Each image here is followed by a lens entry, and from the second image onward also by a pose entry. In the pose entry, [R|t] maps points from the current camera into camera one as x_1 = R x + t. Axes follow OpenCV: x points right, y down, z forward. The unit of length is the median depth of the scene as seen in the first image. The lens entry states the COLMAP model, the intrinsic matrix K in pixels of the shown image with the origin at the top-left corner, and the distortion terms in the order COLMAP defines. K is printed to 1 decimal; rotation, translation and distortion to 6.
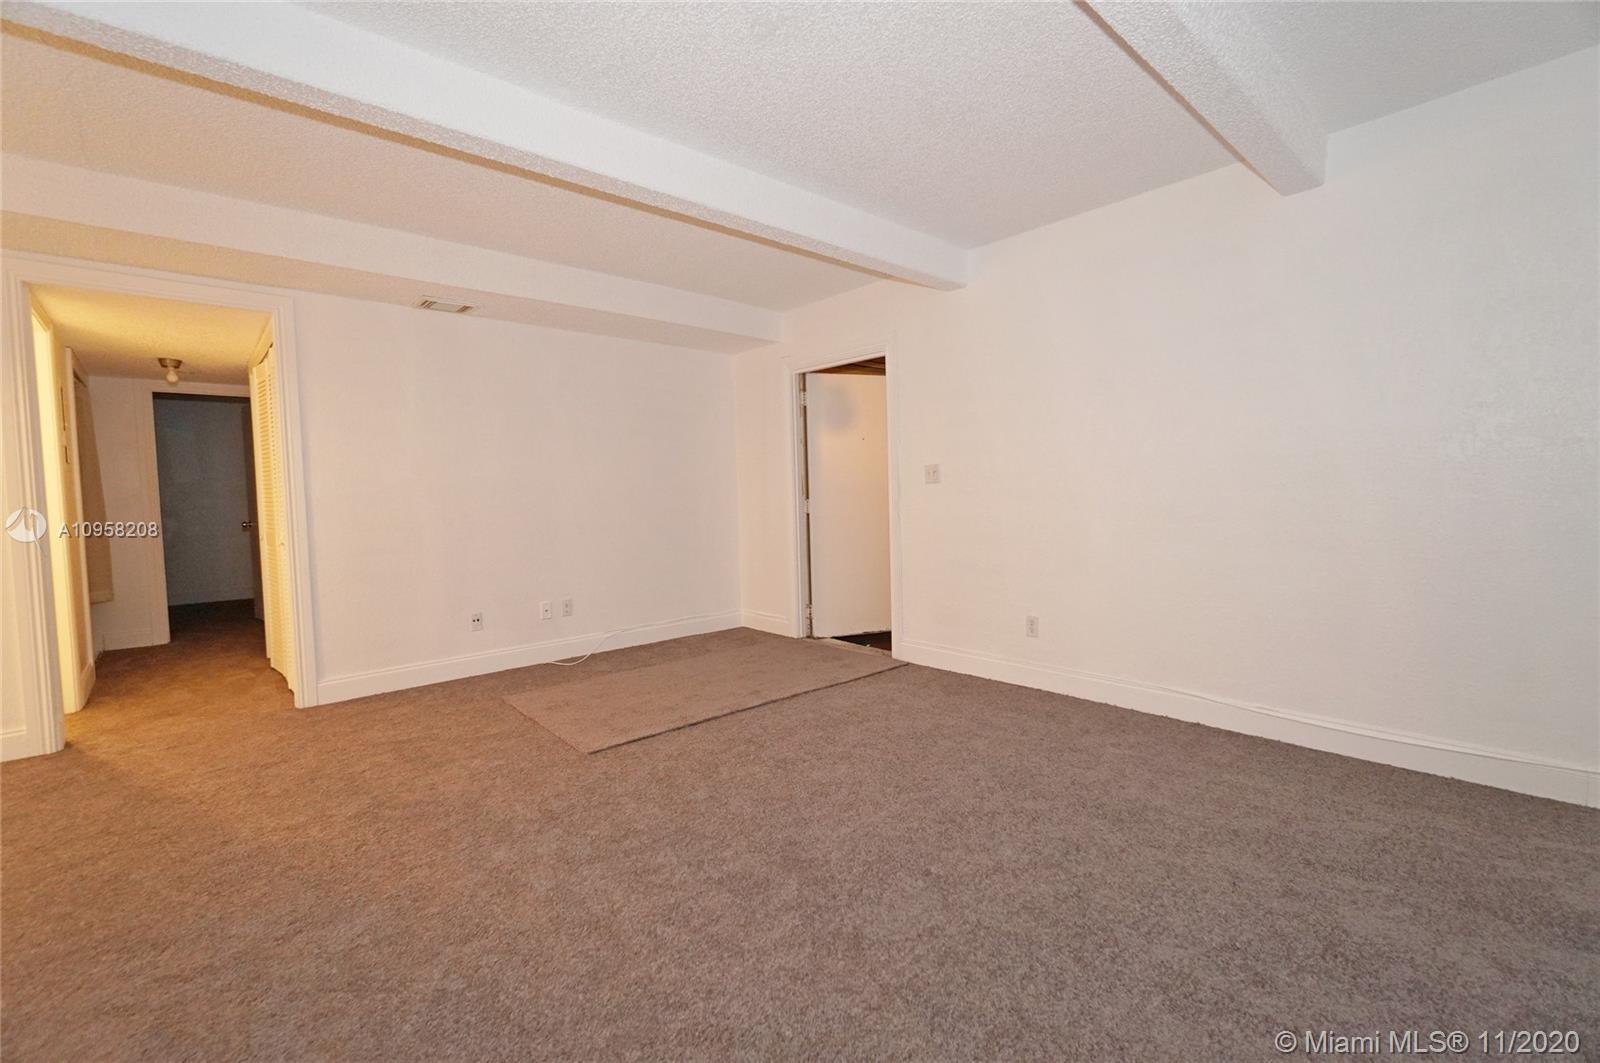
lens RADIAL K [[695.1, 0, 787.7], [0, 695.1, 529.5], [0, 0, 1]] dist [-0.005513, 0.001522]
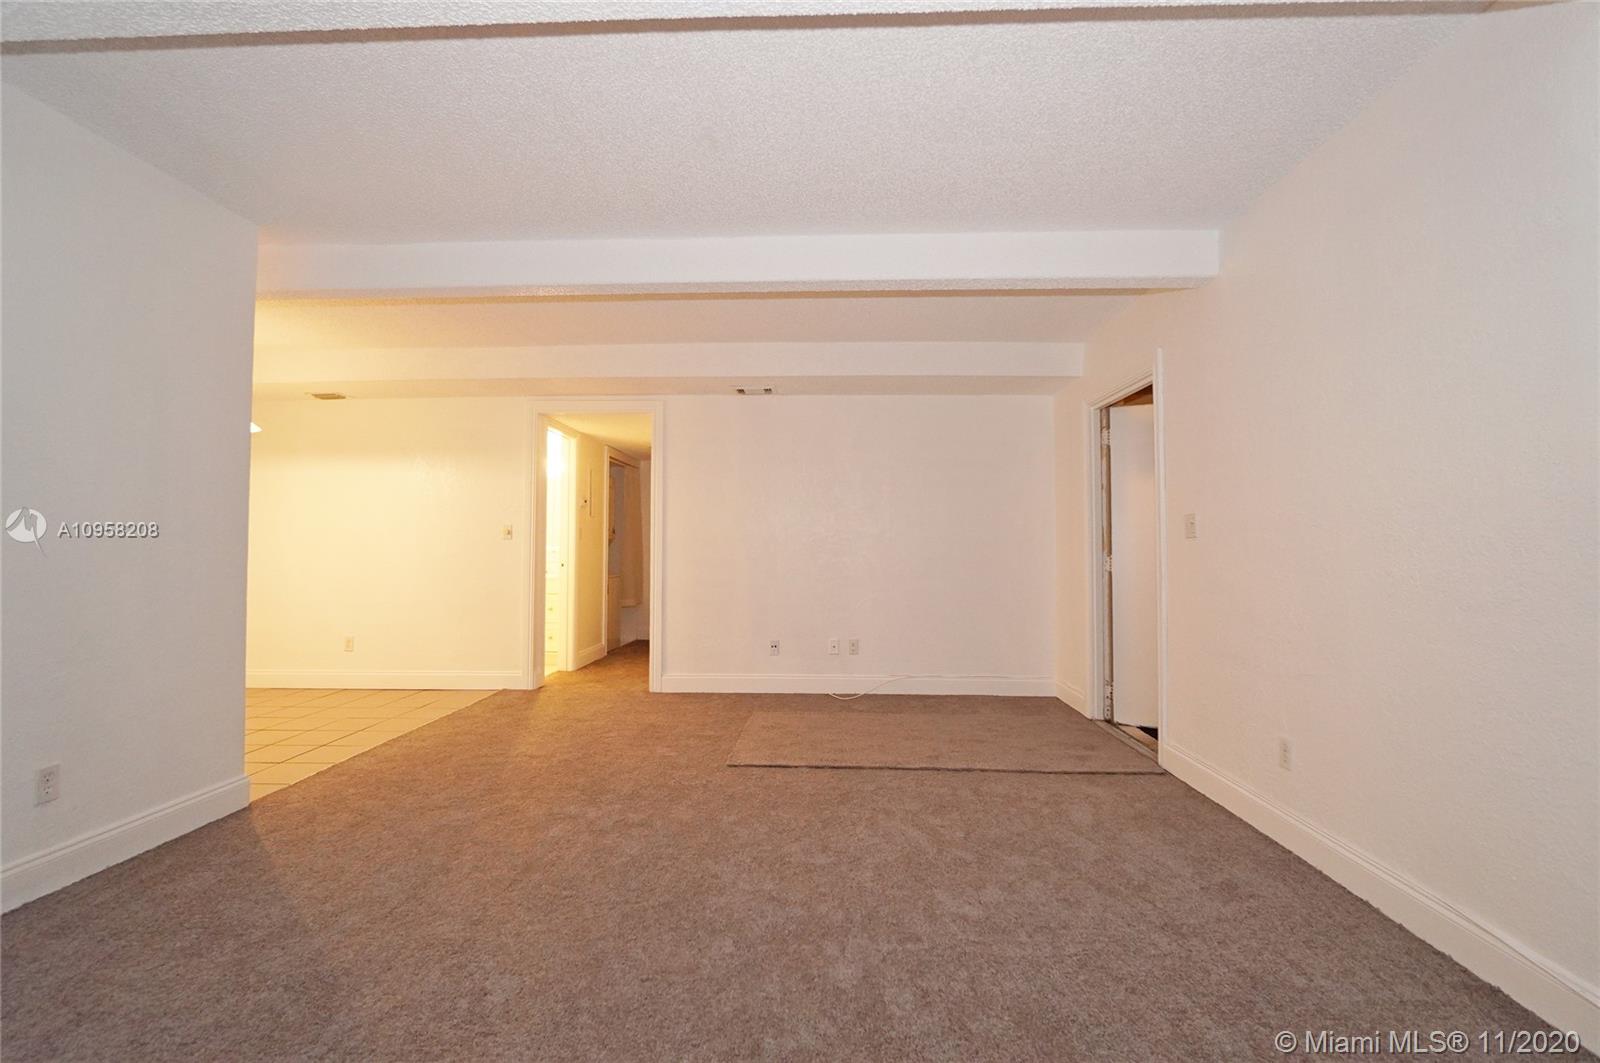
lens RADIAL K [[695.1, 0, 784.8], [0, 695.1, 535.0], [0, 0, 1]] dist [-0.005513, 0.001522]
pose [[0.715281, 0.012693, -0.698722, 0.459391], [-0.058867, 0.997376, -0.042143, -0.012416], [0.696353, 0.071275, 0.714151, 0.170052]]
